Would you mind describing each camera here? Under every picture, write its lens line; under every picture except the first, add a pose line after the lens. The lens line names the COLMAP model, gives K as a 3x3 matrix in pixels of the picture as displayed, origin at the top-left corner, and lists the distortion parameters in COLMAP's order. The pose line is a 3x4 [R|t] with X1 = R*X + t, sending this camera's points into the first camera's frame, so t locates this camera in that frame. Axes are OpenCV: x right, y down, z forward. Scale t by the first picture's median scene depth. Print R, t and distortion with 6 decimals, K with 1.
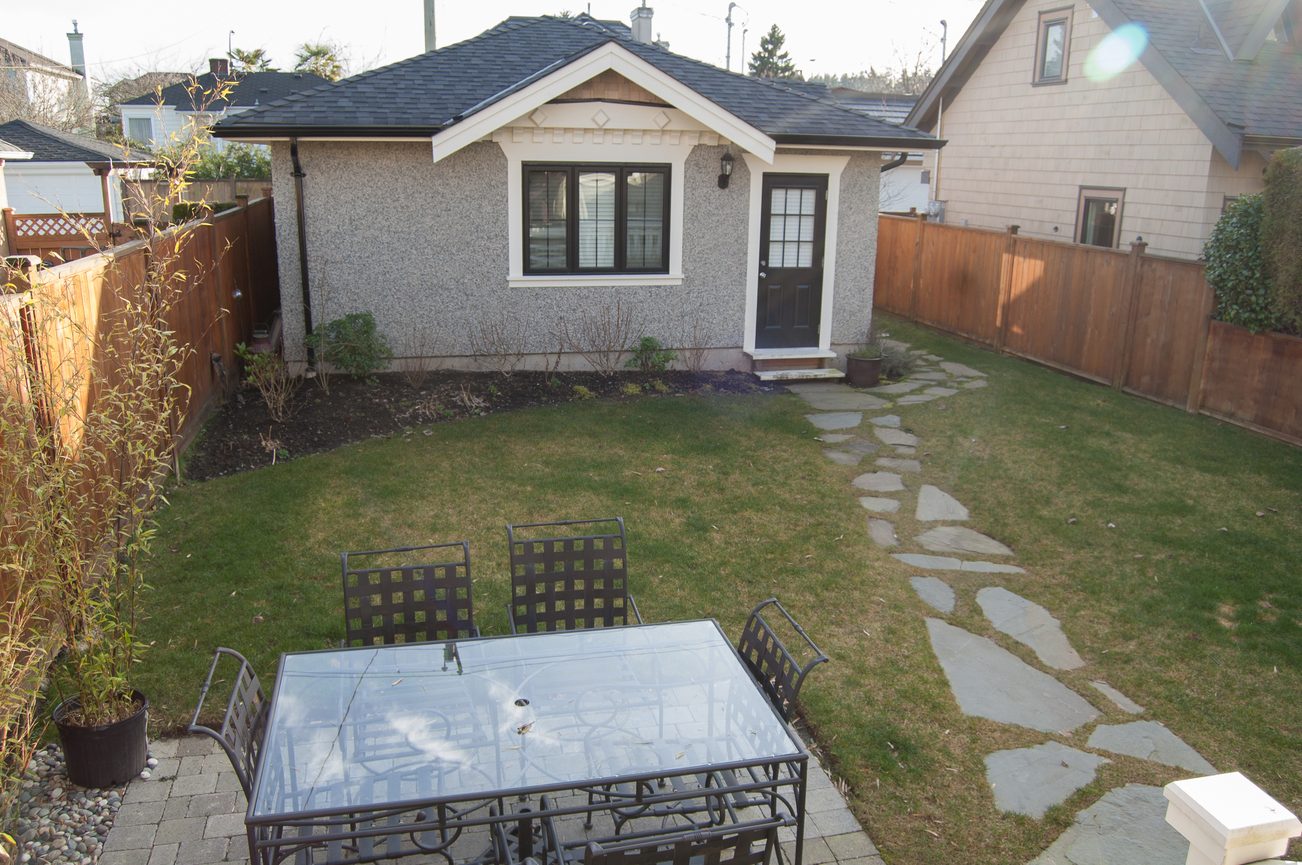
lens RADIAL K [[1017.5, 0, 646.4], [0, 1017.5, 438.3], [0, 0, 1]] dist [-0.085731, 0.033897]
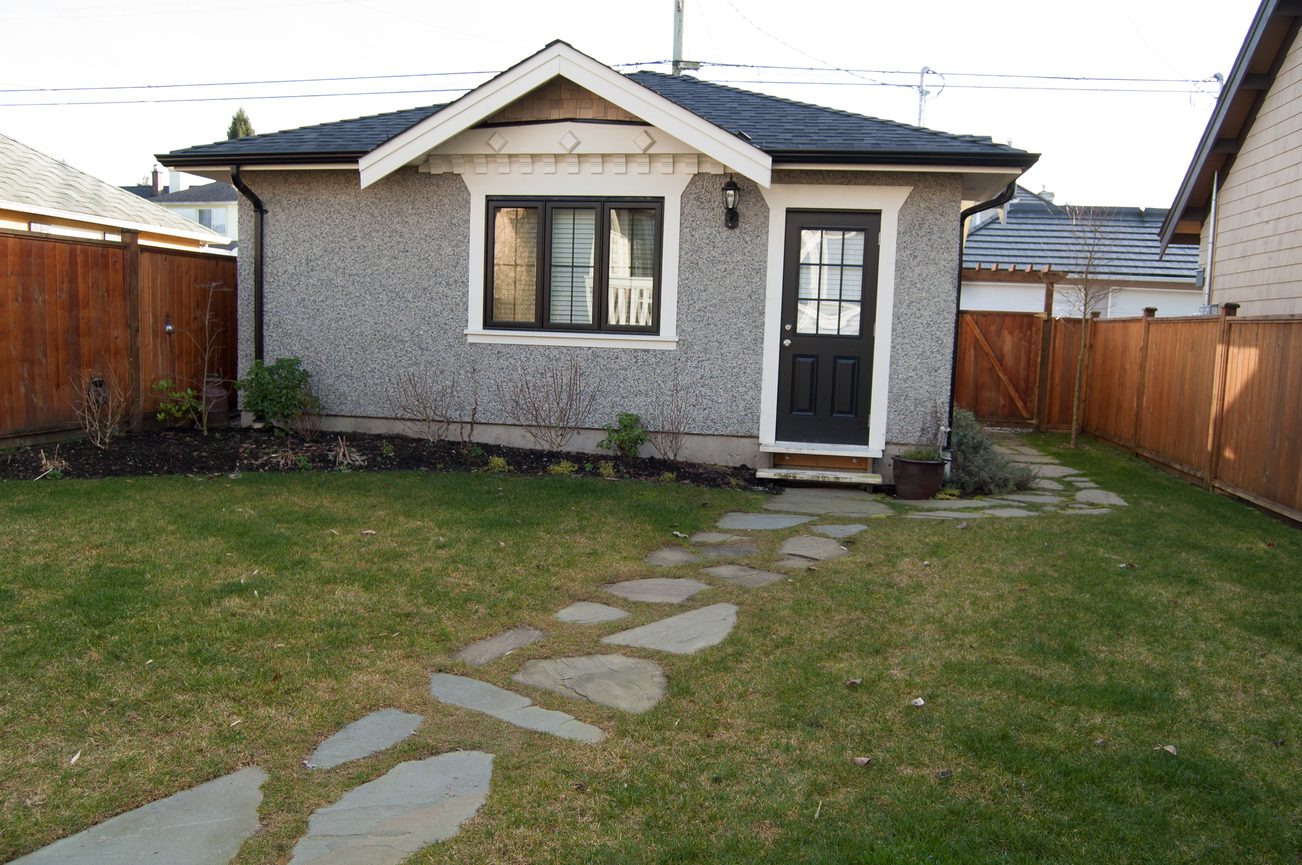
lens RADIAL K [[1017.5, 0, 652.7], [0, 1017.5, 432.6], [0, 0, 1]] dist [-0.085731, 0.033897]
pose [[0.911321, 0.056625, -0.407783, 0.347923], [-0.127393, 0.980669, -0.148526, 0.030293], [0.391490, 0.187303, 0.900918, 0.305291]]
